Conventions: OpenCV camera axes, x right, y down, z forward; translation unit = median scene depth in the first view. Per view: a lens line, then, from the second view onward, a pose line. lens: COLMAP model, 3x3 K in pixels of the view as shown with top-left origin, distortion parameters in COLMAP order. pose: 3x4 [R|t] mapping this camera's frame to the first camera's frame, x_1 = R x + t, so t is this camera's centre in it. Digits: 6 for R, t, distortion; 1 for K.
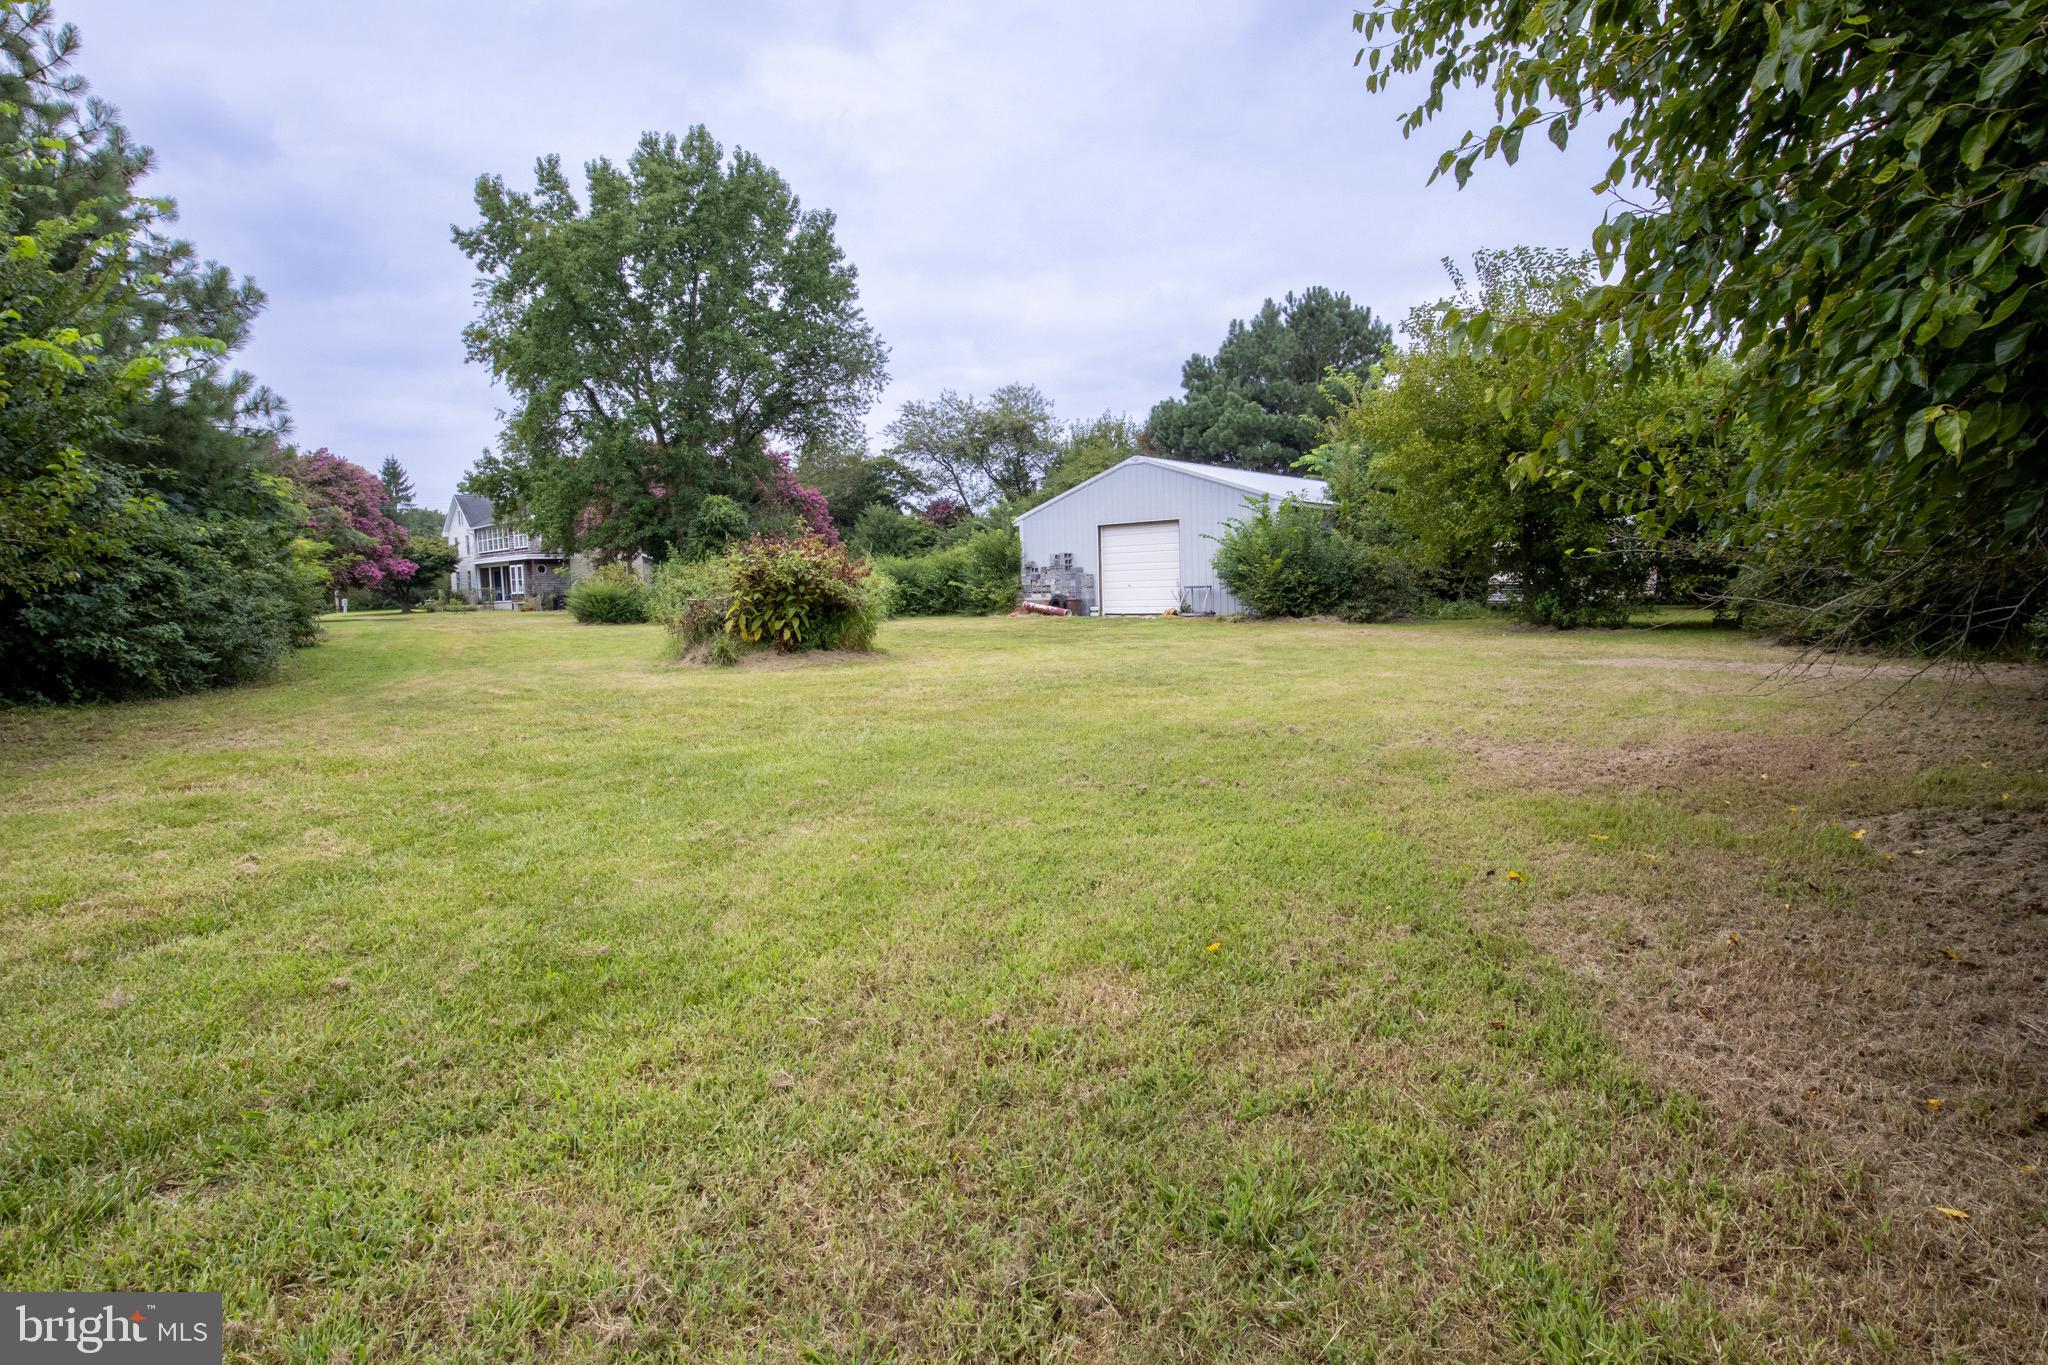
lens RADIAL K [[1043.5, 0, 1024.0], [0, 1043.5, 682.5], [0, 0, 1]] dist [-0.033765, 0.000434]
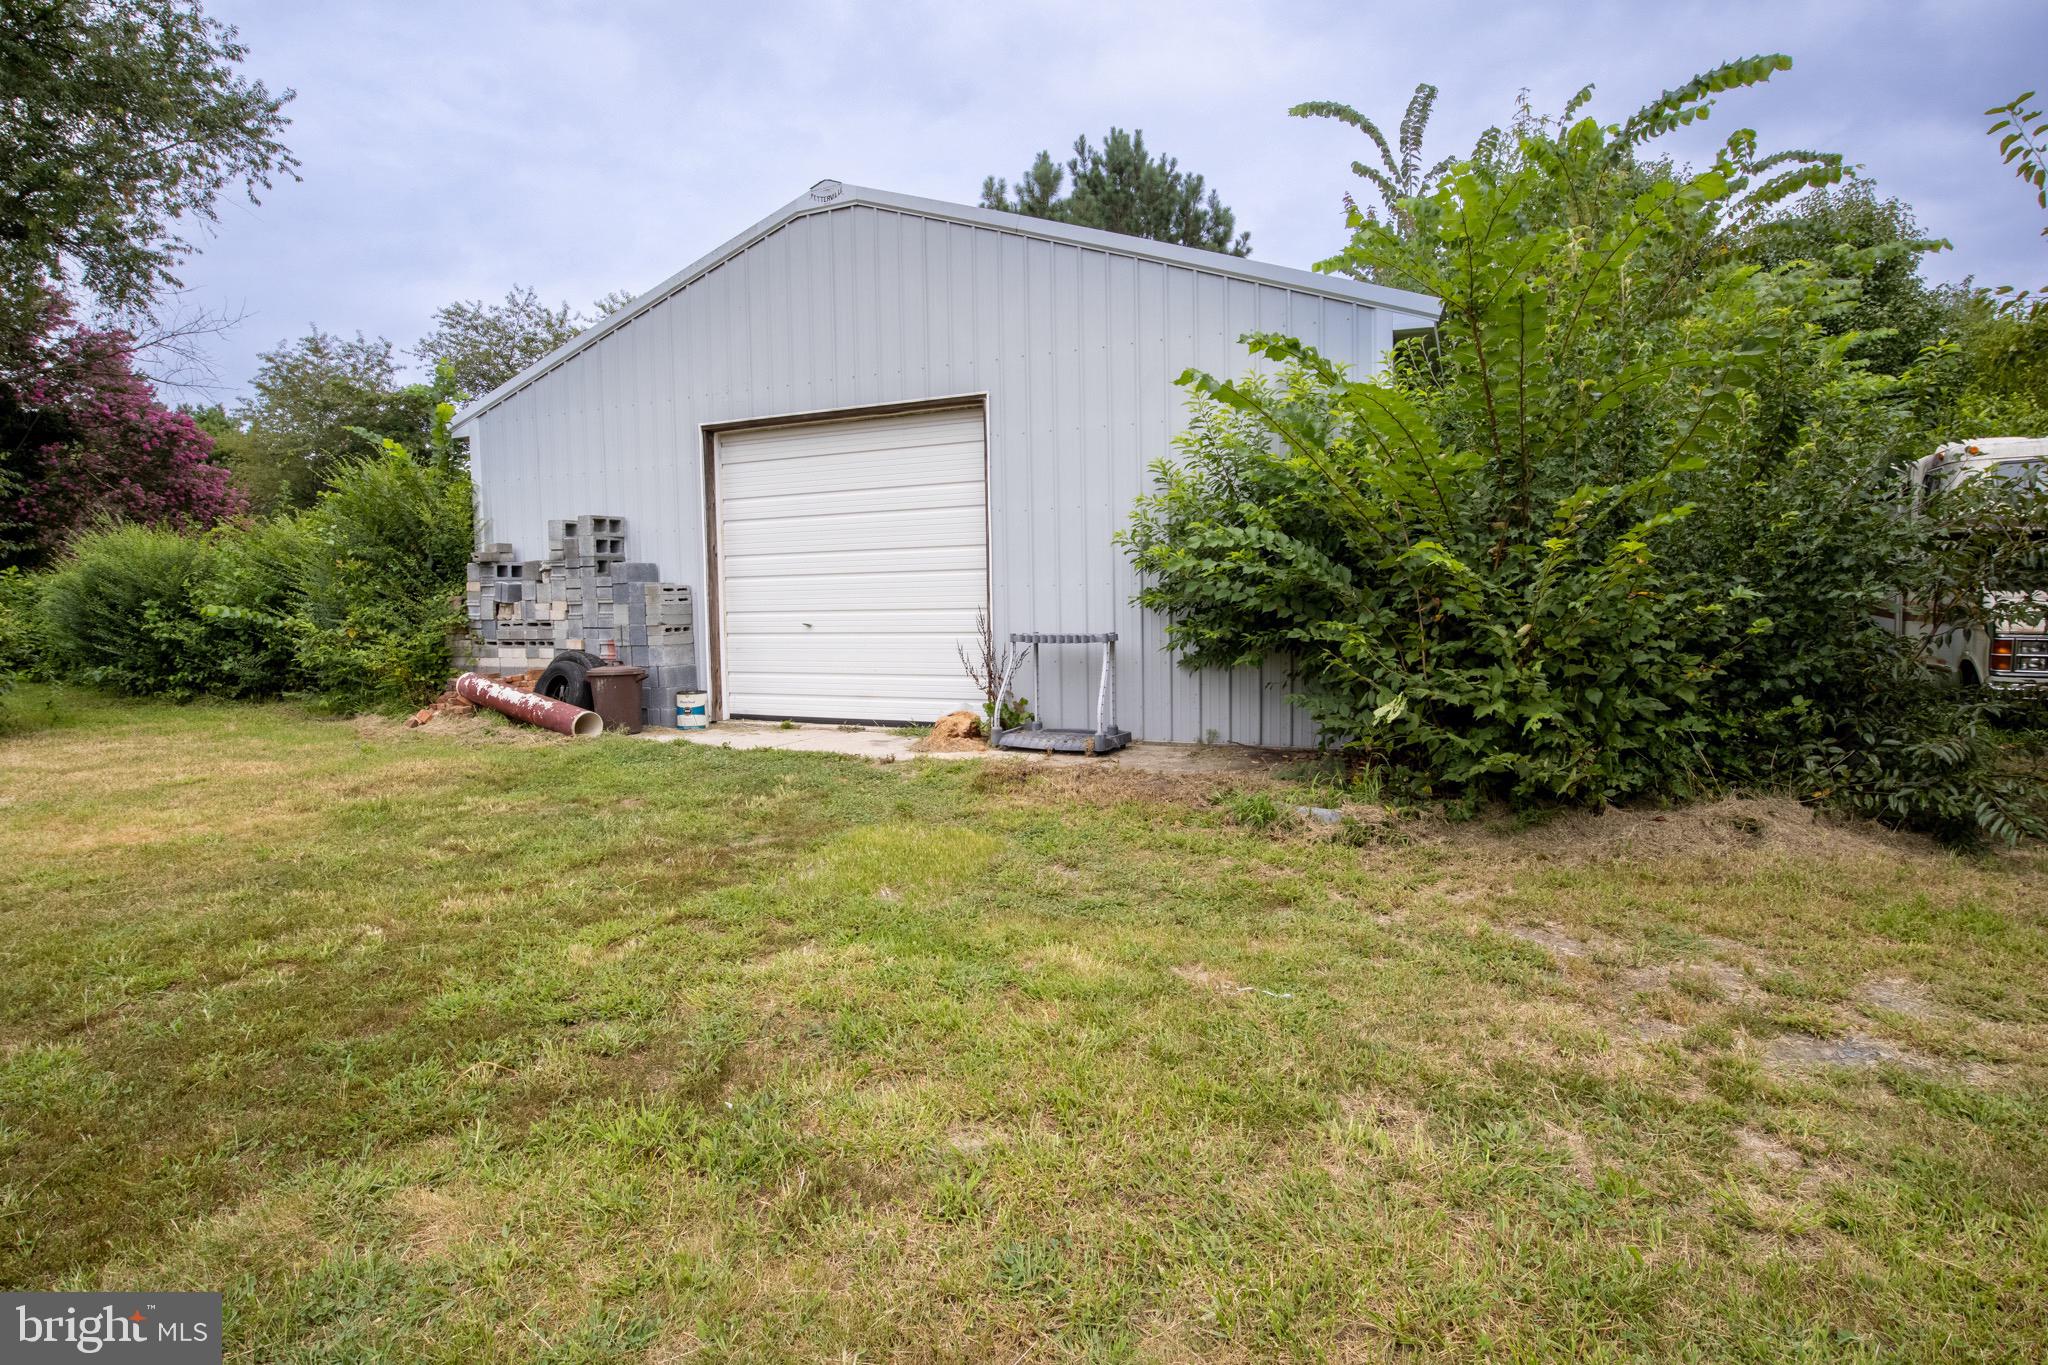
lens RADIAL K [[1043.5, 0, 1024.0], [0, 1043.5, 682.5], [0, 0, 1]] dist [-0.033765, 0.000434]
pose [[0.958771, -0.011044, 0.283964, 0.072397], [0.015668, 0.999779, -0.014017, -0.069206], [-0.283746, 0.017889, 0.958733, 0.672367]]
